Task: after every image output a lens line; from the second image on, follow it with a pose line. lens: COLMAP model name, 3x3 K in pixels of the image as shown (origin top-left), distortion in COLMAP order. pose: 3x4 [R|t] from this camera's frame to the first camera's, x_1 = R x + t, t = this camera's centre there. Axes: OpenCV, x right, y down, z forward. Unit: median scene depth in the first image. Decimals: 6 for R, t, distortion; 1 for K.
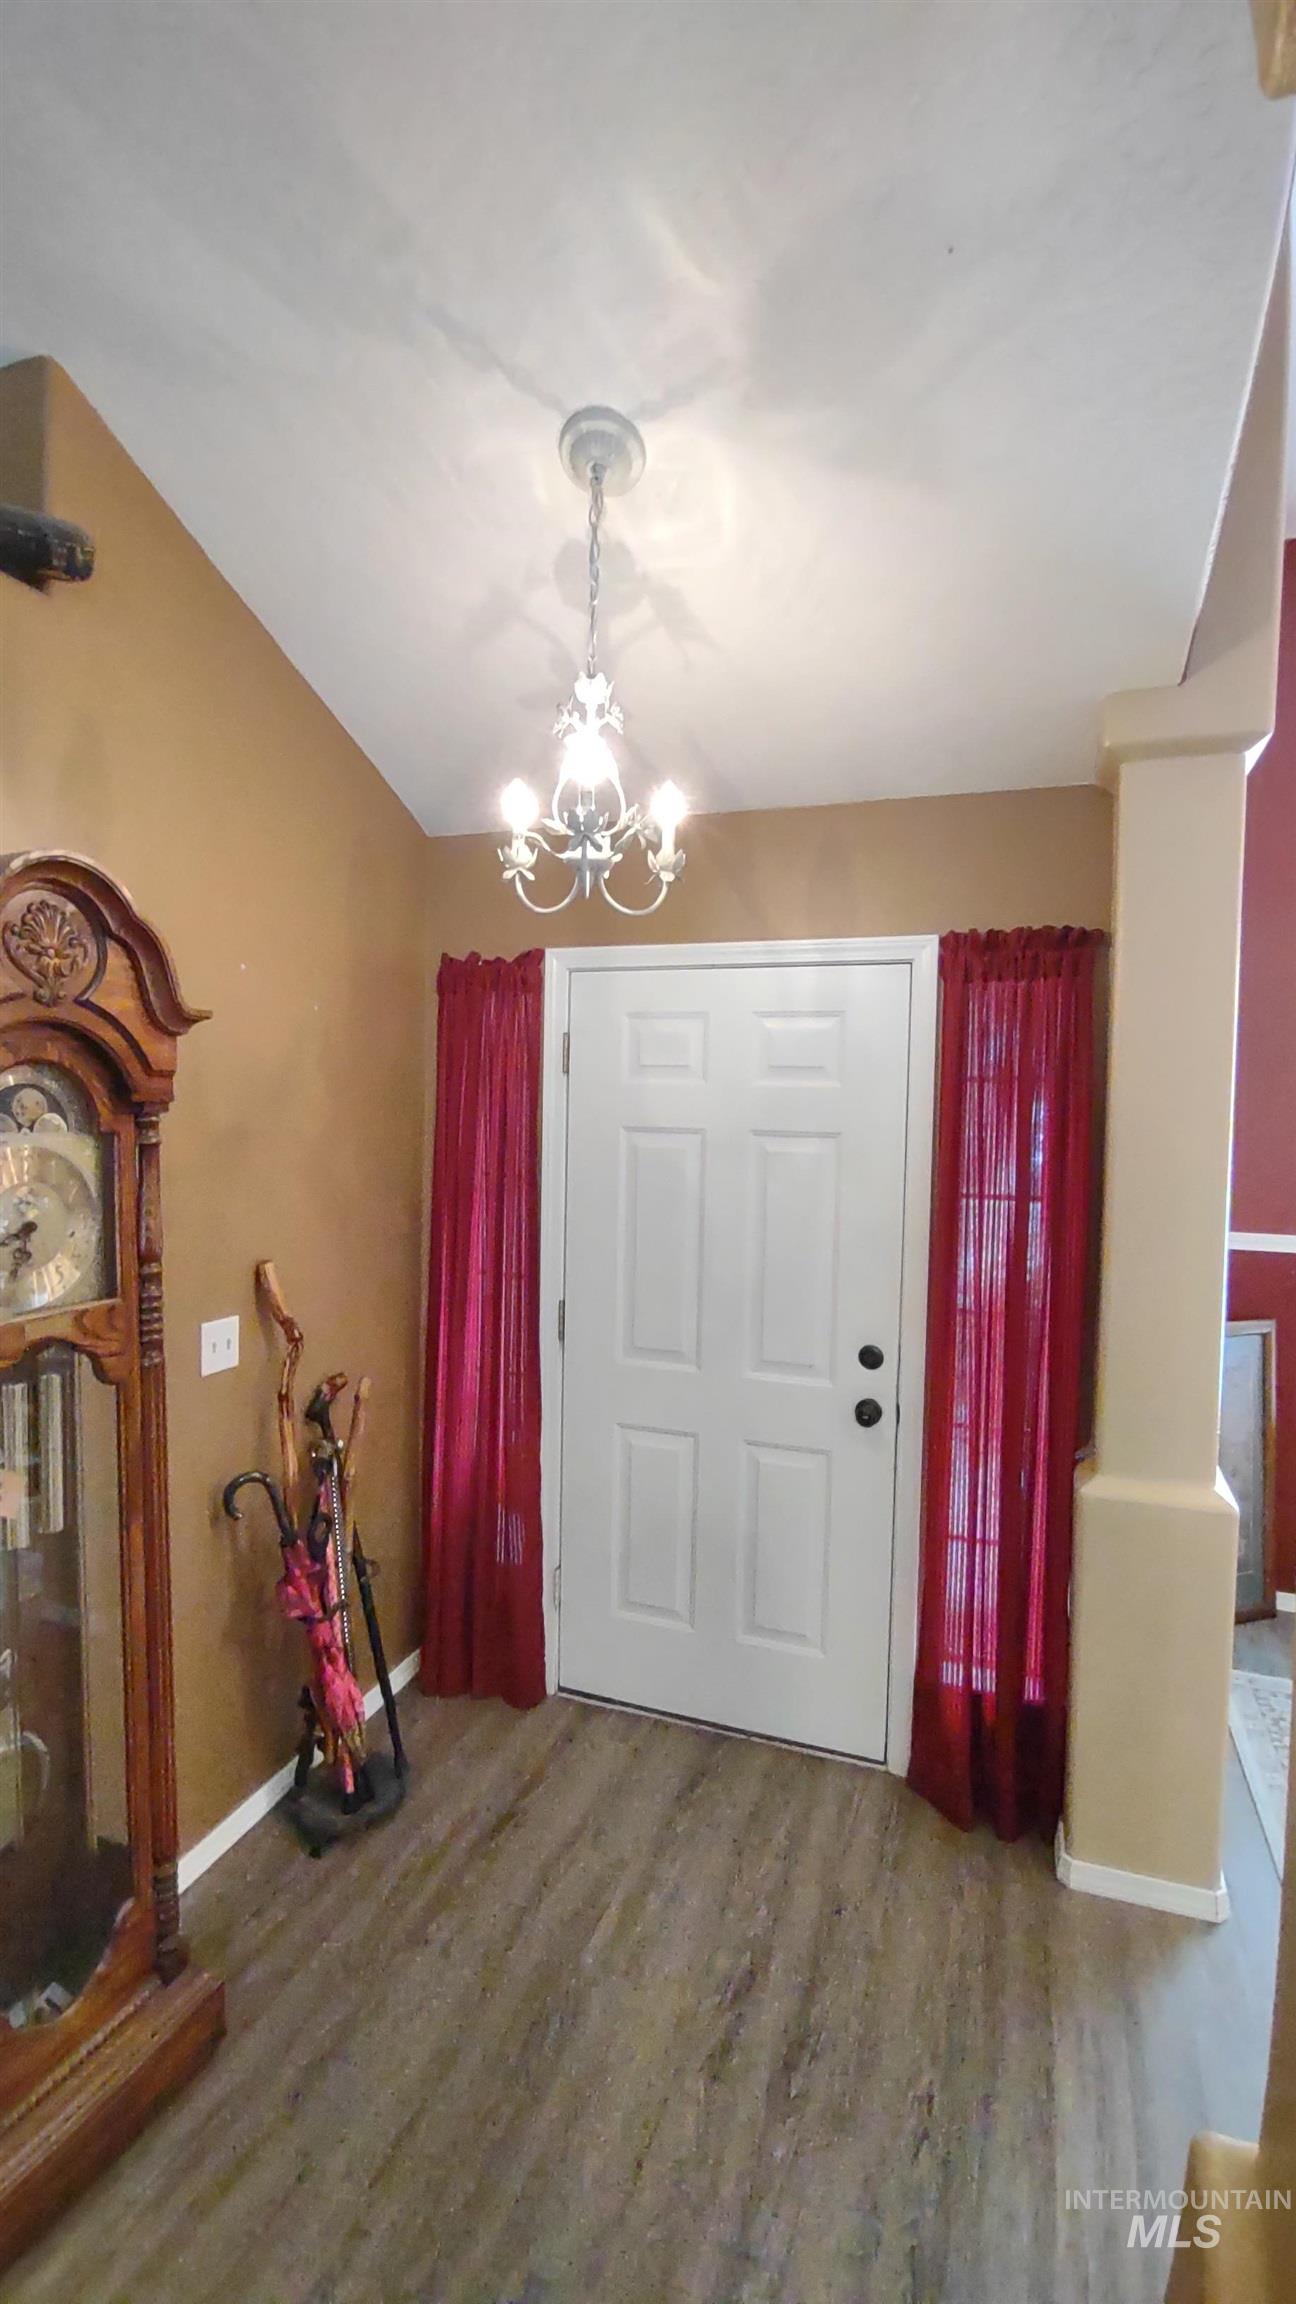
lens RADIAL K [[1062.0, 0, 640.9], [0, 1062.0, 1153.2], [0, 0, 1]] dist [-0.017235, 0.003209]
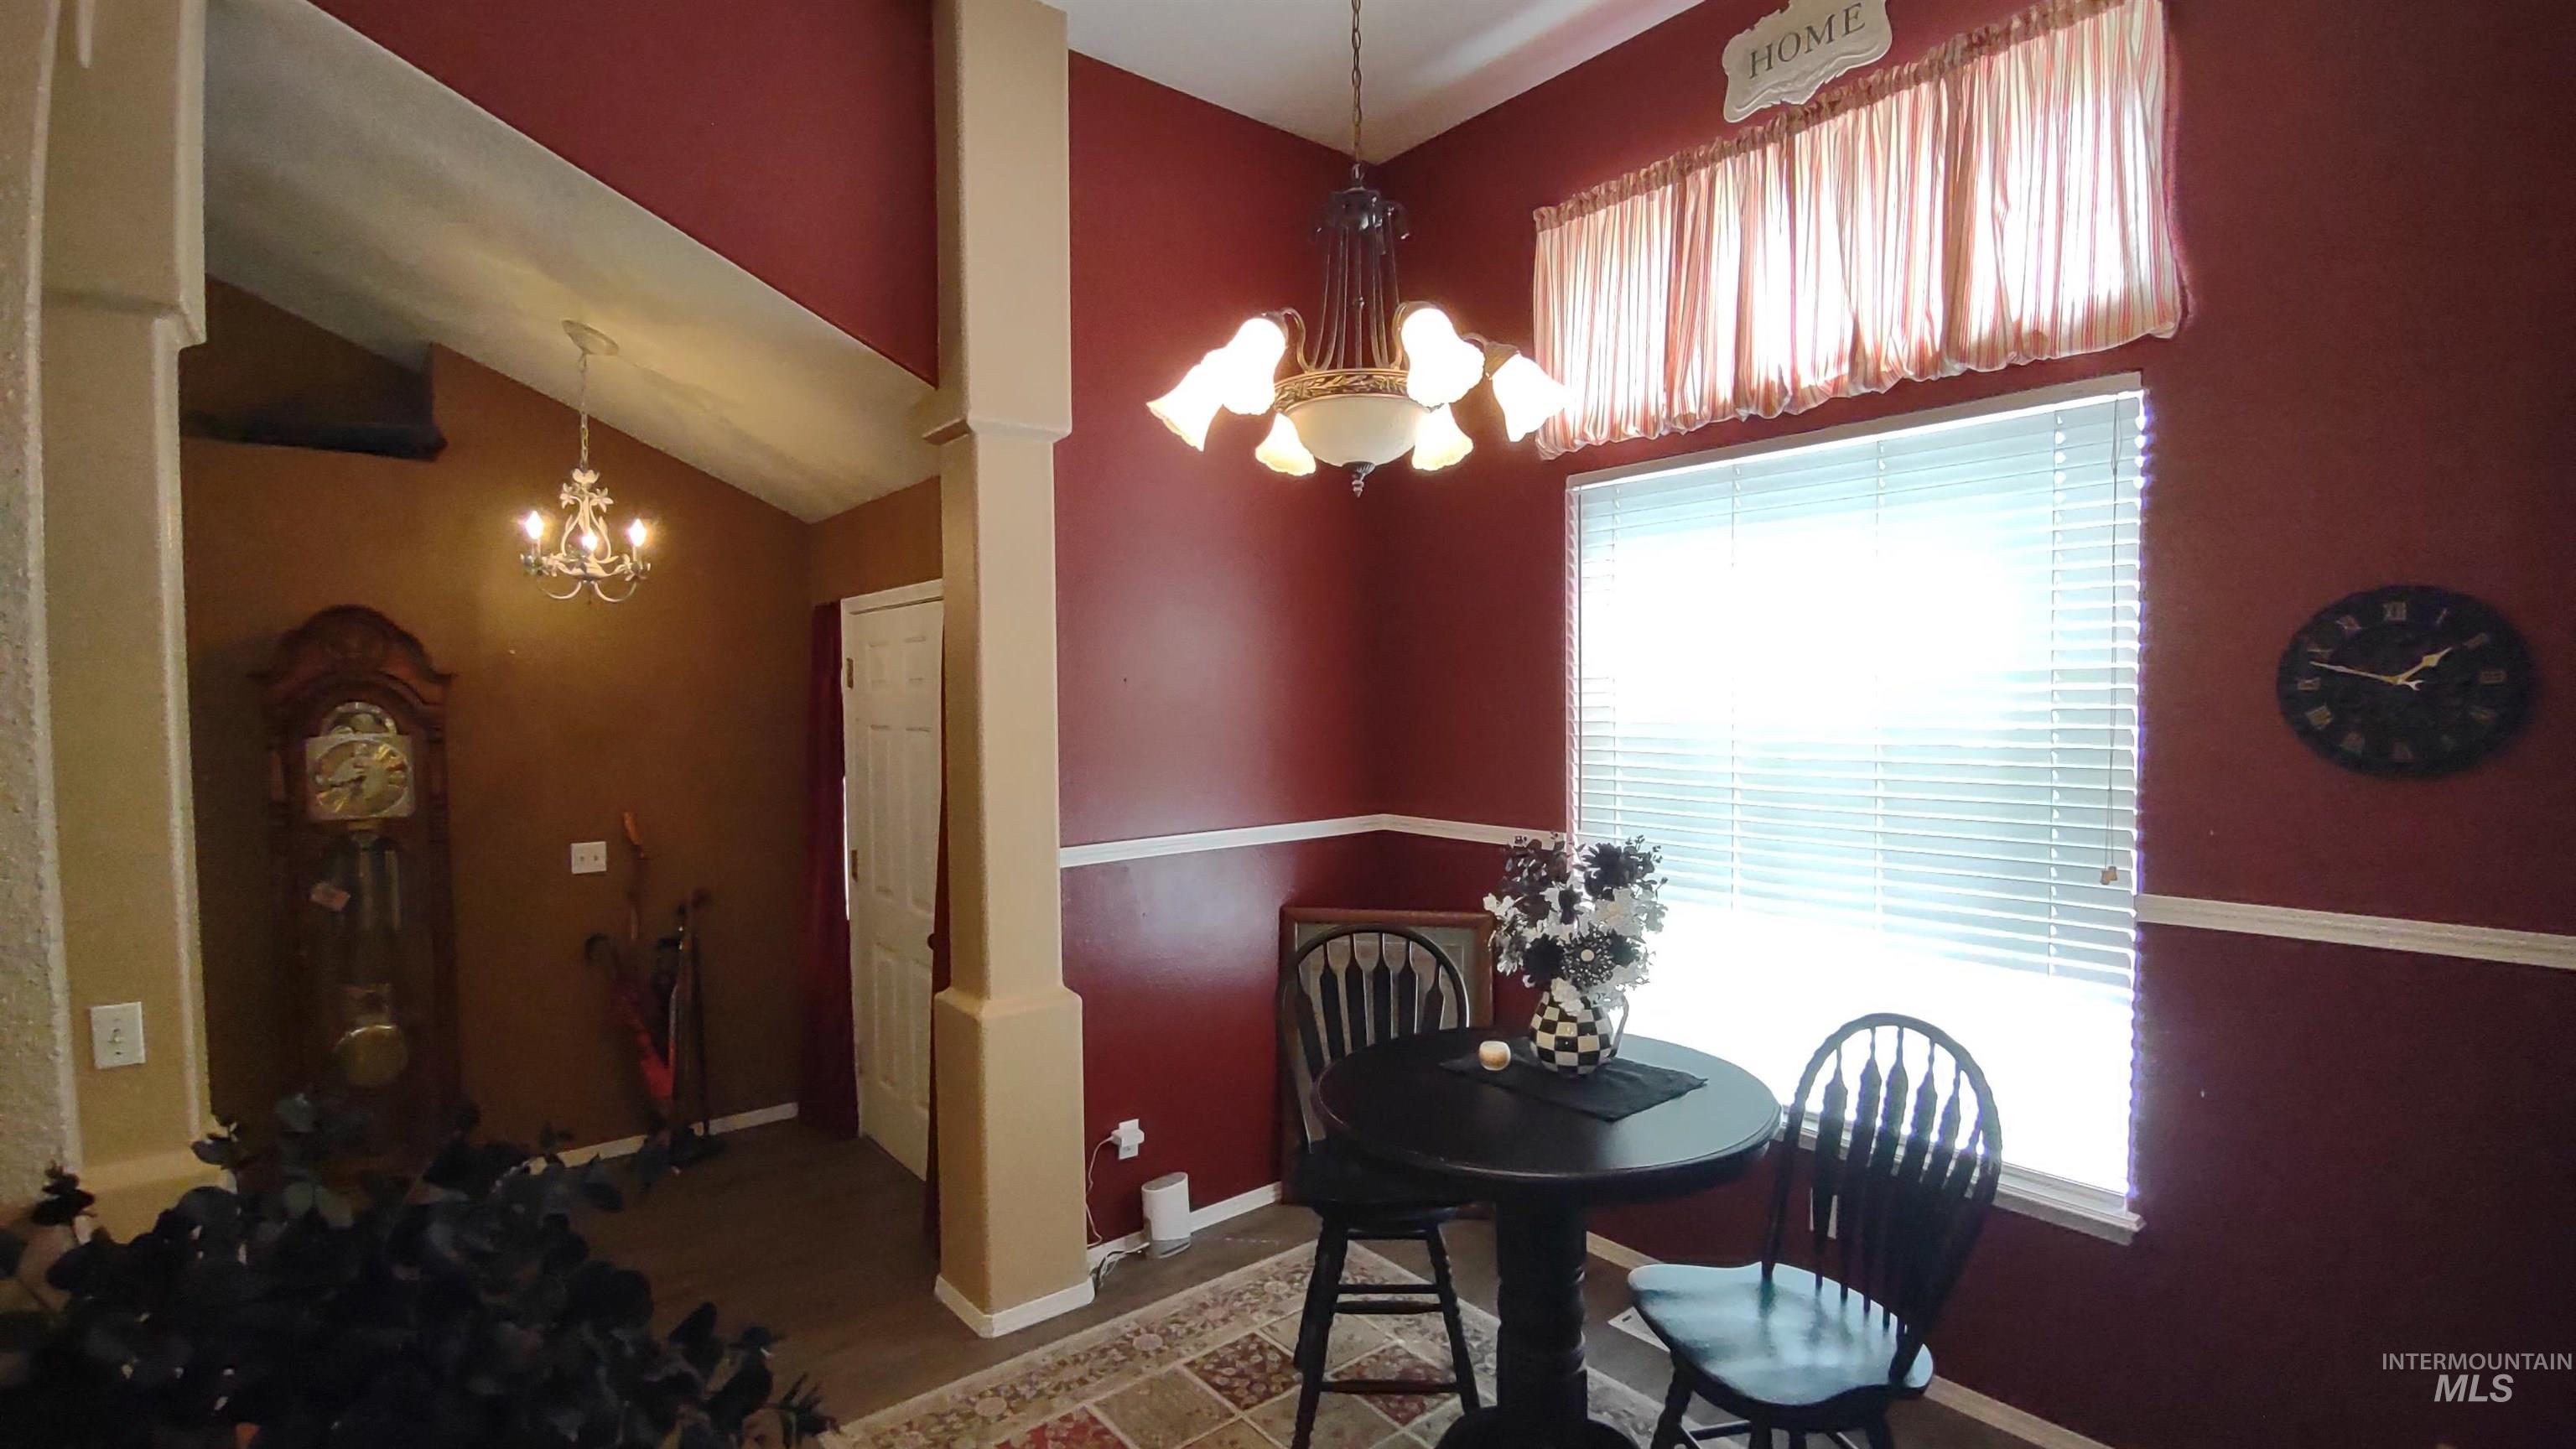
lens RADIAL K [[1187.3, 0, 1293.1], [0, 1187.3, 740.2], [0, 0, 1]] dist [-0.017235, 0.003209]
pose [[0.858160, -0.010327, -0.513279, 1.474845], [0.003484, 0.999892, -0.014294, 0.022554], [0.513371, 0.010479, 0.858103, -0.045917]]
